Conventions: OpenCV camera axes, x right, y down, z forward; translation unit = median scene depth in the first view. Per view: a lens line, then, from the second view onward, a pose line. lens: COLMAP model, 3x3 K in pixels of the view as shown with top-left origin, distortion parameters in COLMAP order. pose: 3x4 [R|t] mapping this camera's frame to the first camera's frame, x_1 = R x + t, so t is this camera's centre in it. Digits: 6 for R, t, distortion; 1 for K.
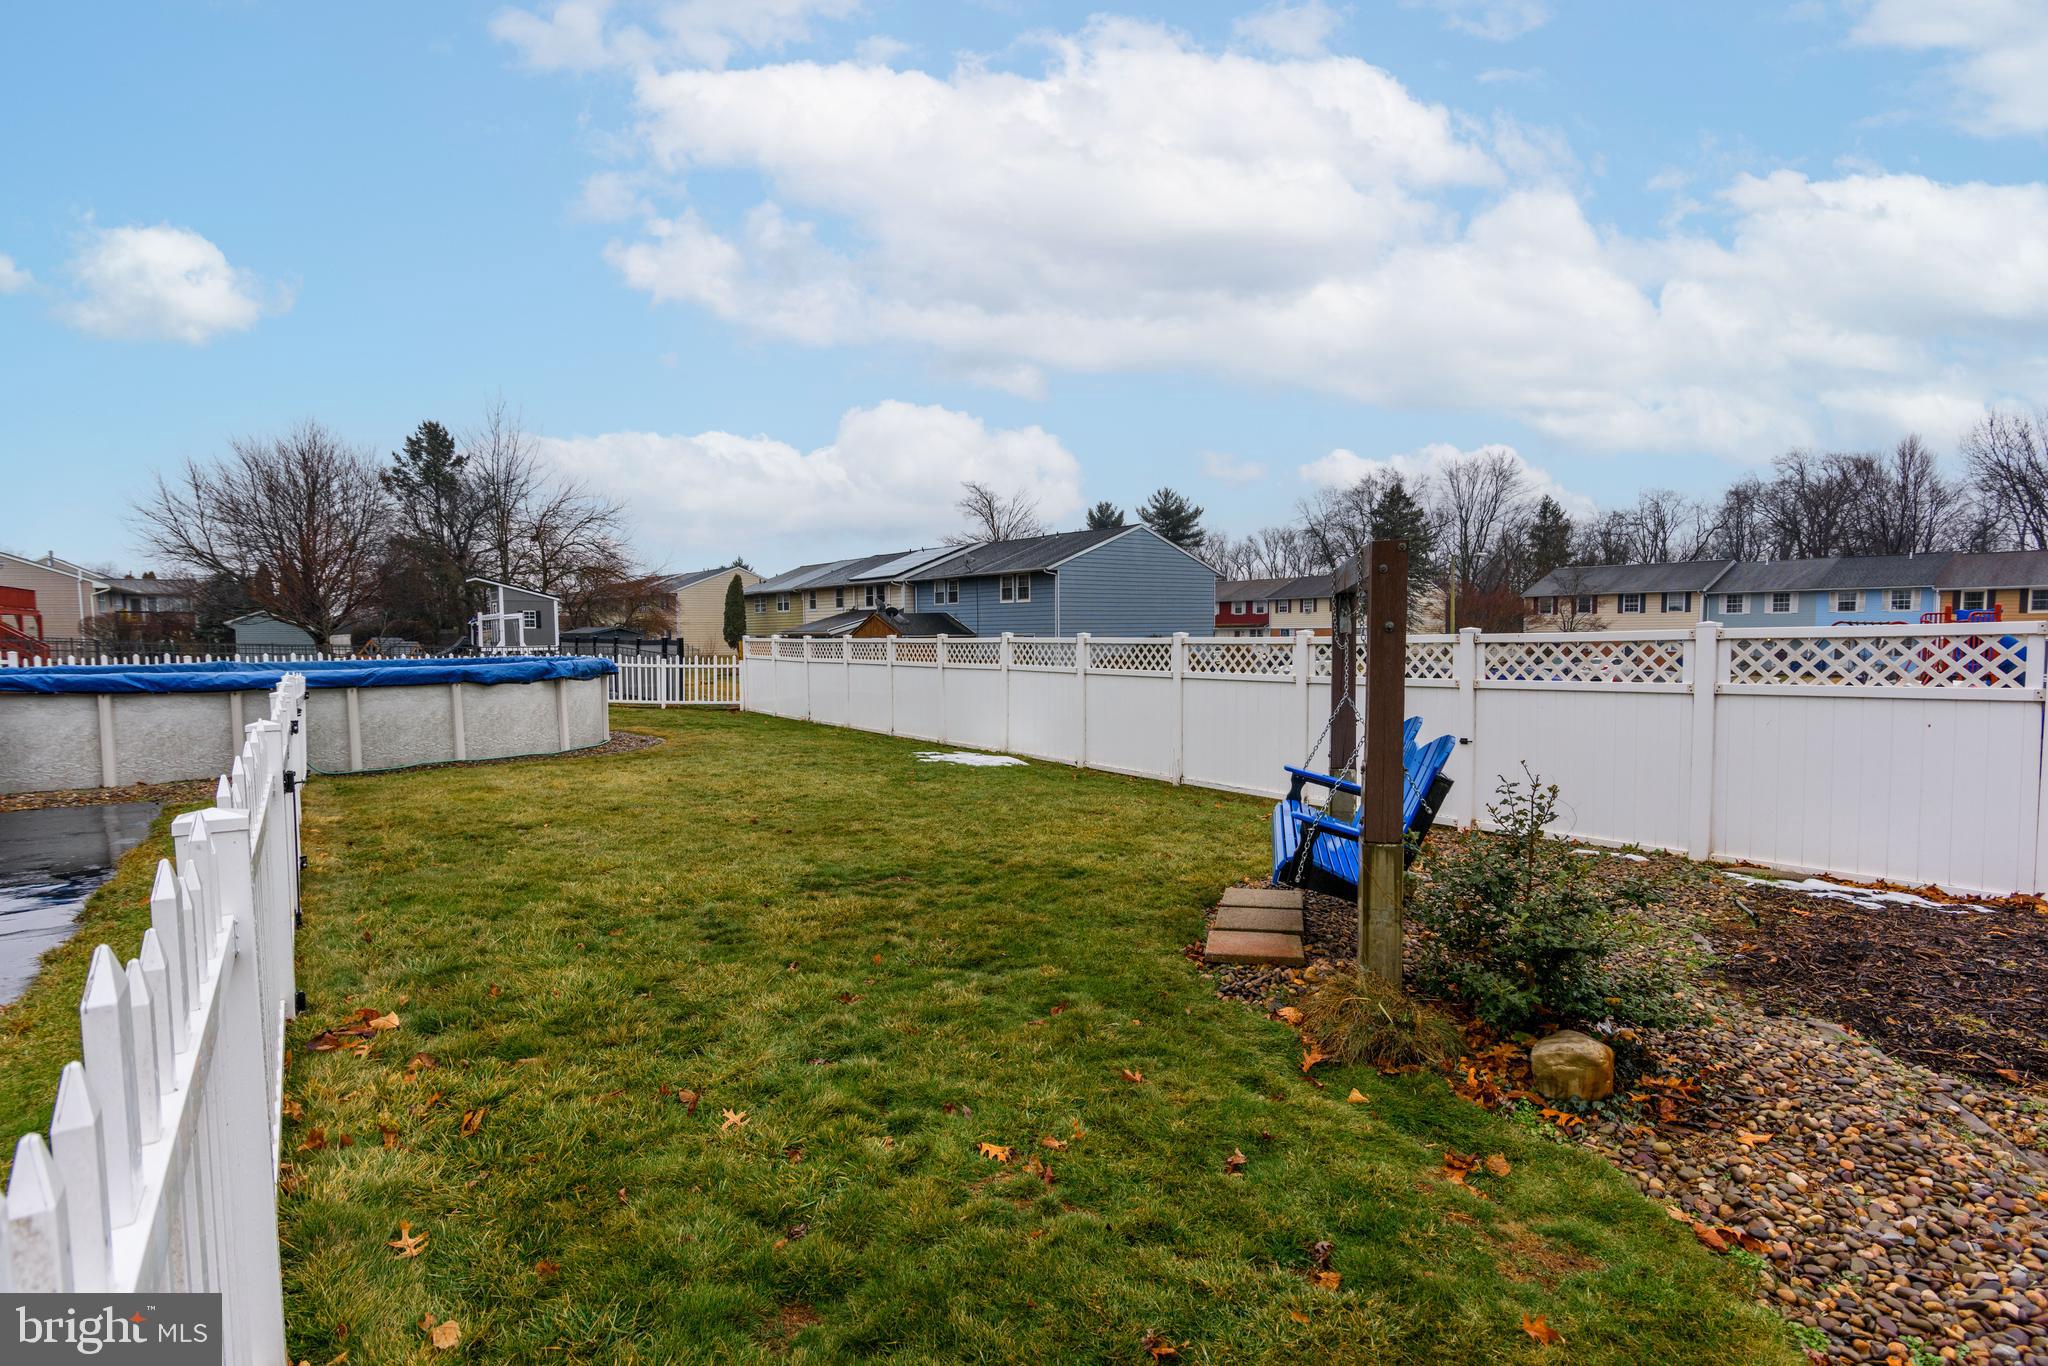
lens RADIAL K [[1020.6, 0, 1042.0], [0, 1020.6, 713.5], [0, 0, 1]] dist [0.010118, -0.001578]
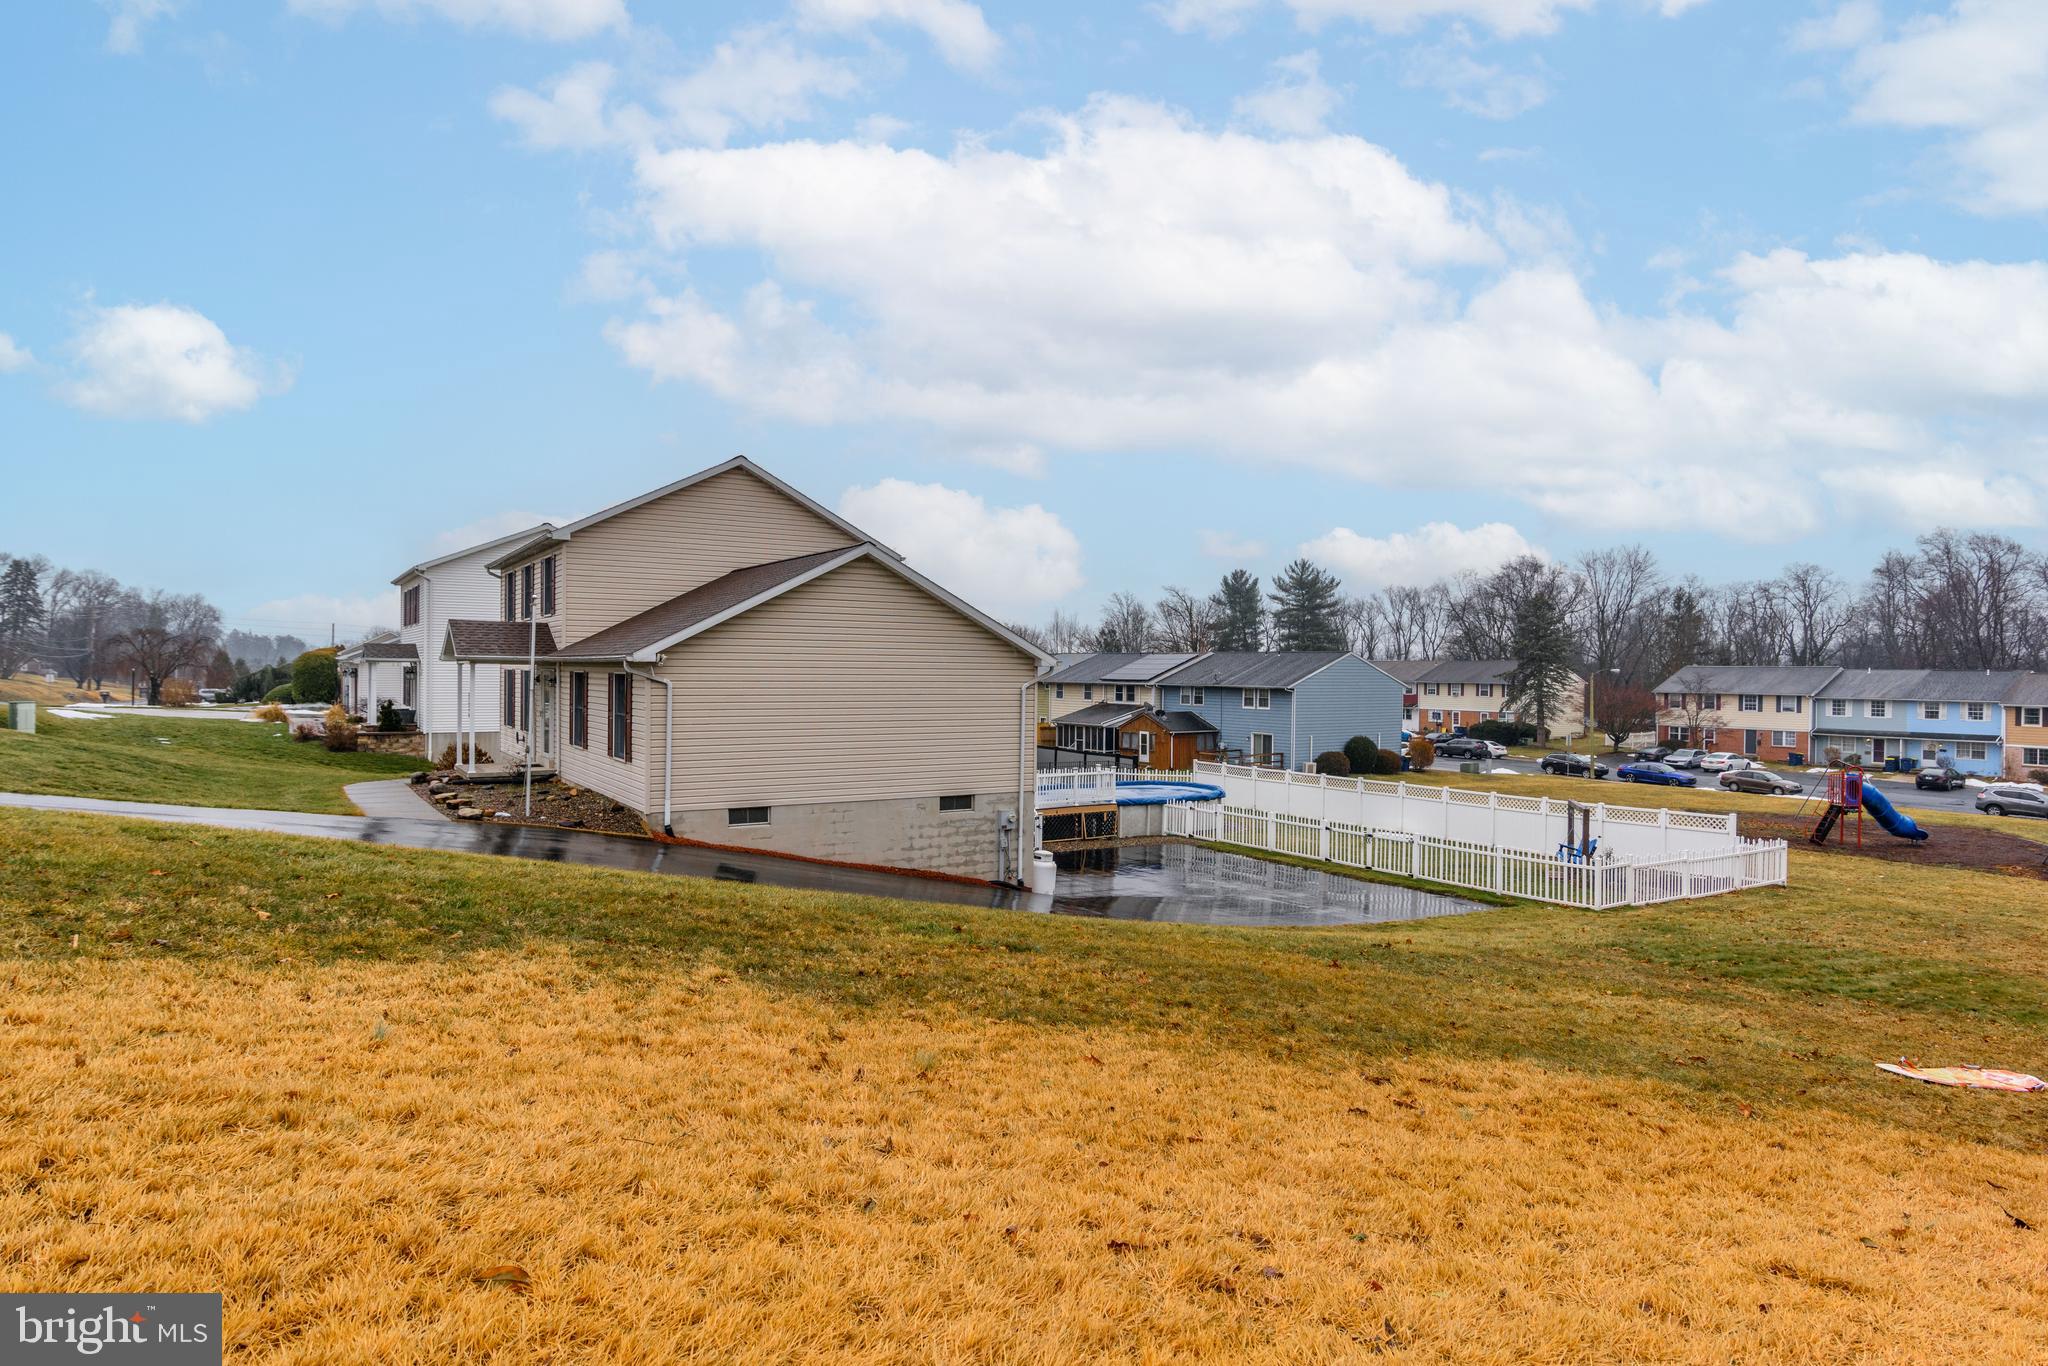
lens RADIAL K [[1211.6, 0, 1032.2], [0, 1211.6, 682.5], [0, 0, 1]] dist [0.007238, -0.001029]
pose [[0.998559, 0.021254, -0.049281, -0.181698], [-0.024446, 0.997579, -0.065102, -0.025023], [0.047778, 0.066213, 0.996661, -0.446681]]
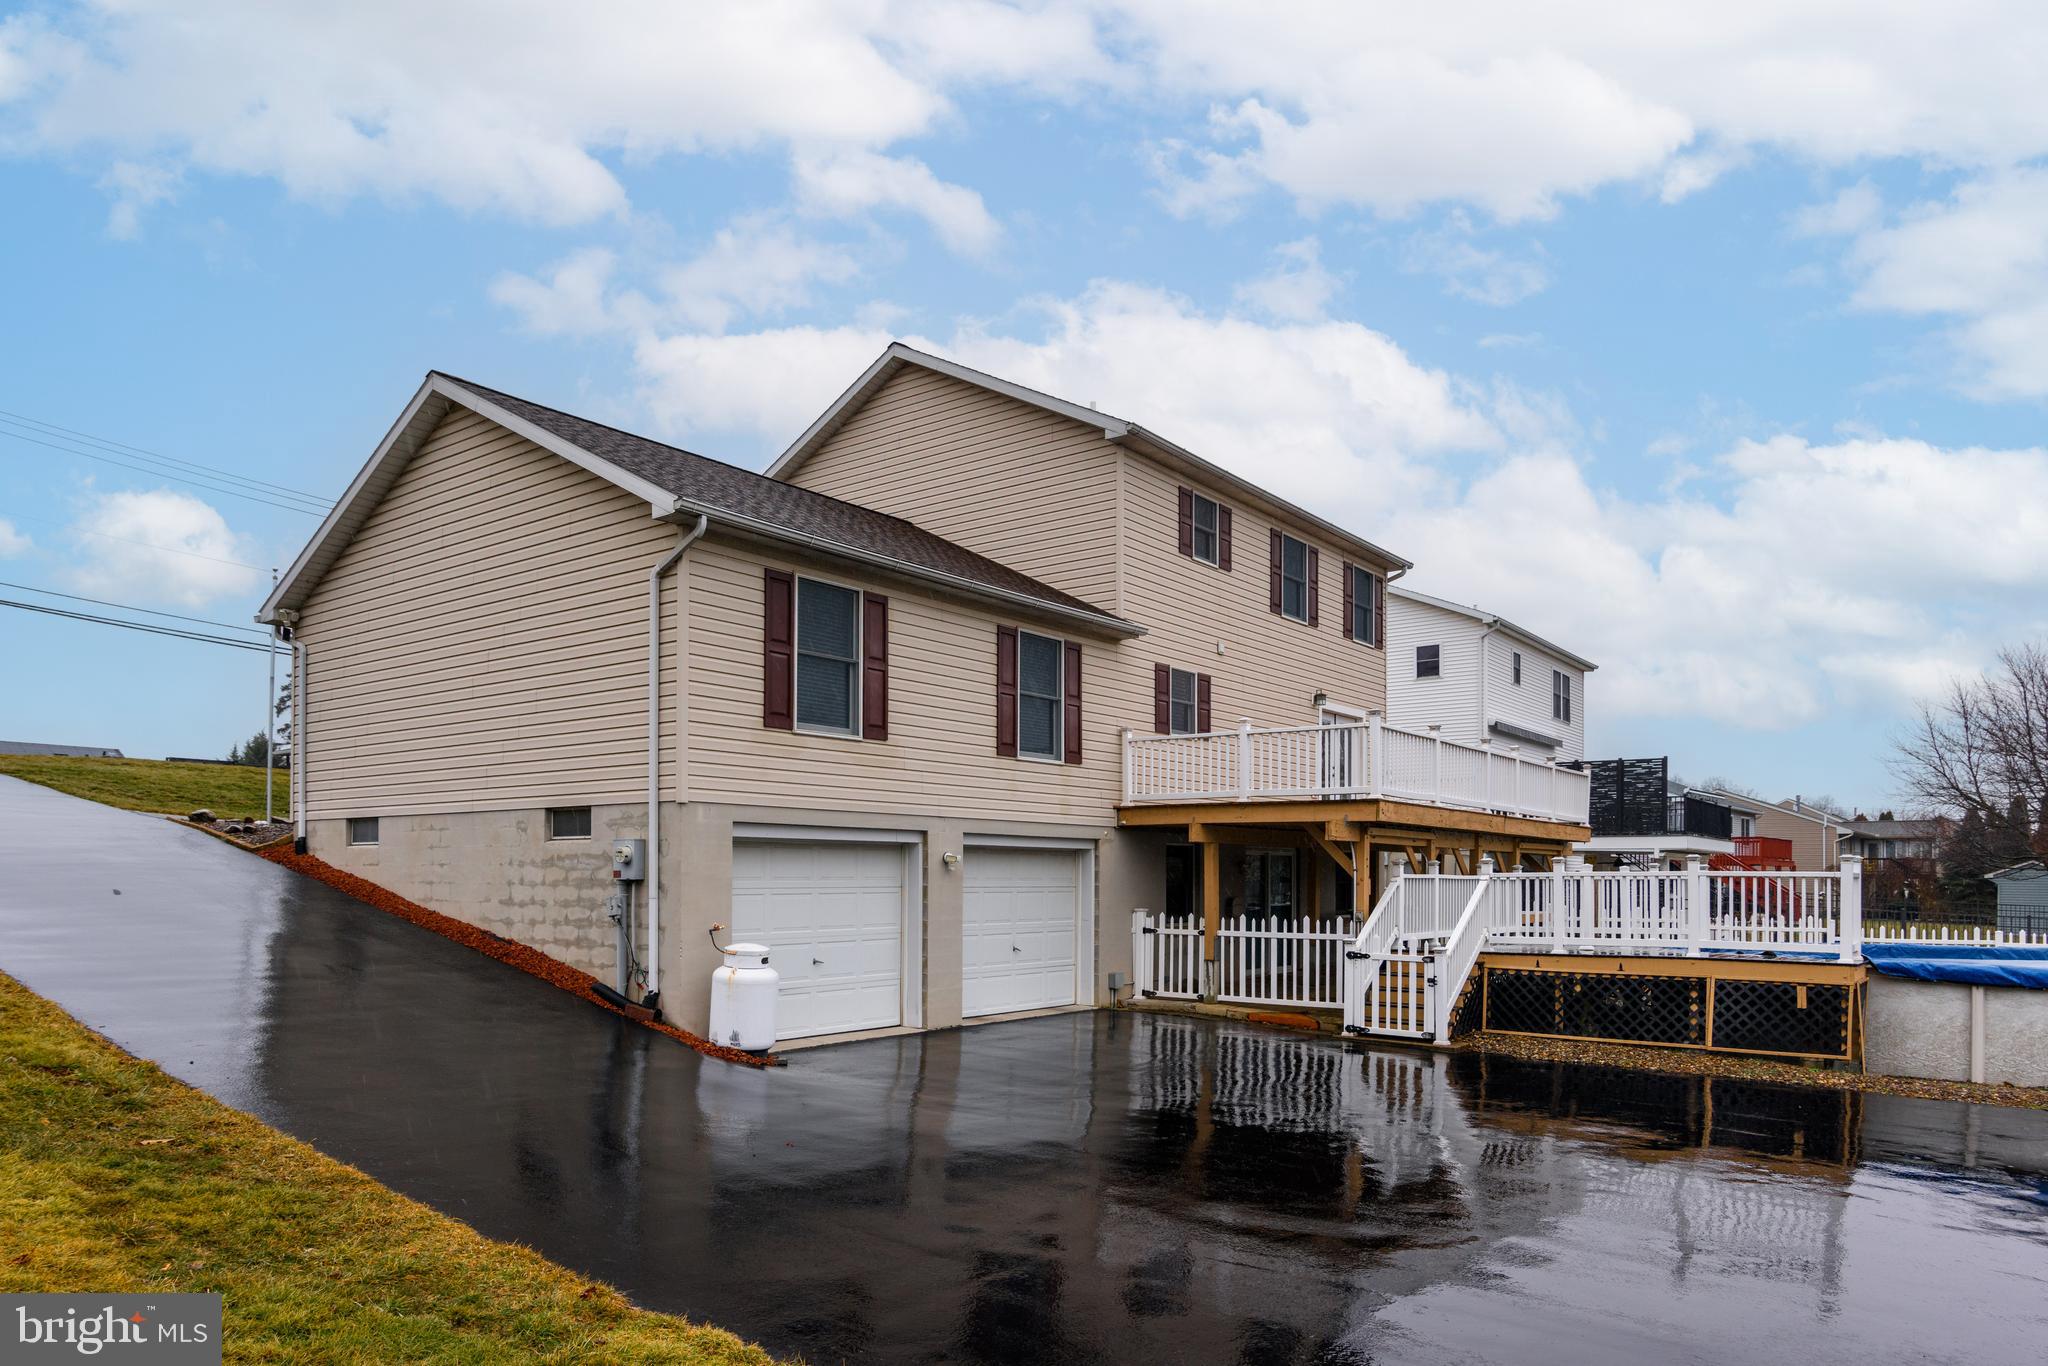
lens RADIAL K [[1311.7, 0, 977.2], [0, 1311.7, 849.5], [0, 0, 1]] dist [0.007773, 0.001384]
pose [[0.265905, -0.009905, -0.963948, 0.004750], [-0.083742, 0.995930, -0.033334, -0.004770], [0.960355, 0.089587, 0.263993, -0.042865]]
